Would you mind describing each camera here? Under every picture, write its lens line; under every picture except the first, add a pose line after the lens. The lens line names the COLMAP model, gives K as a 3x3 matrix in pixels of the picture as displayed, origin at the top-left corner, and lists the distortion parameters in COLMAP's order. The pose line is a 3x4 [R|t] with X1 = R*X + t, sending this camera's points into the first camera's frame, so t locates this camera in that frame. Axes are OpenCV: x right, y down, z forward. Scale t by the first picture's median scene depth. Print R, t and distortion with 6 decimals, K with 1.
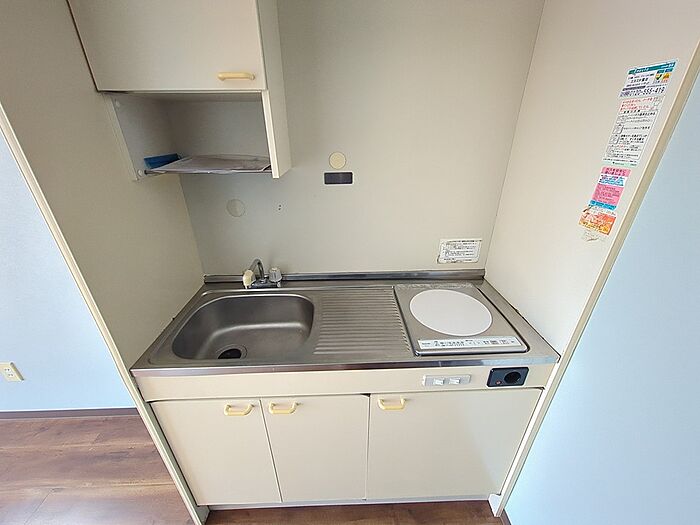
lens RADIAL K [[276.0, 0, 350.8], [0, 276.0, 259.6], [0, 0, 1]] dist [-0.006443, 0.000982]
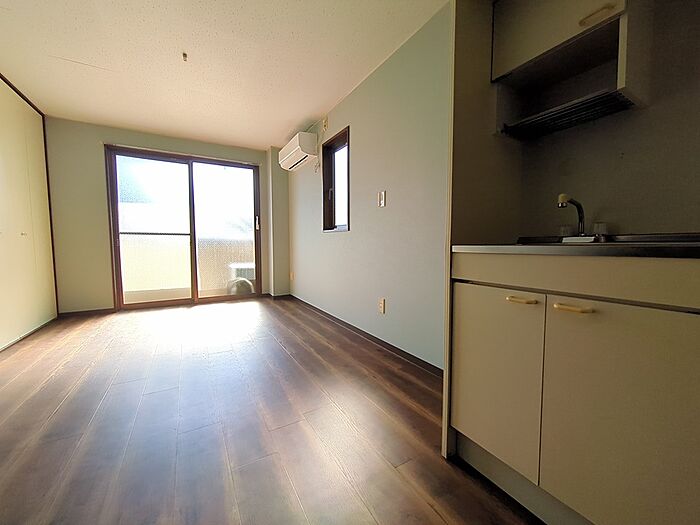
lens RADIAL K [[276.0, 0, 349.9], [0, 276.0, 259.4], [0, 0, 1]] dist [-0.006443, 0.000982]
pose [[0.480077, 0.057756, -0.875323, 0.128884], [-0.370534, 0.917797, -0.142664, 0.573188], [0.795129, 0.392827, 0.462014, -0.036522]]
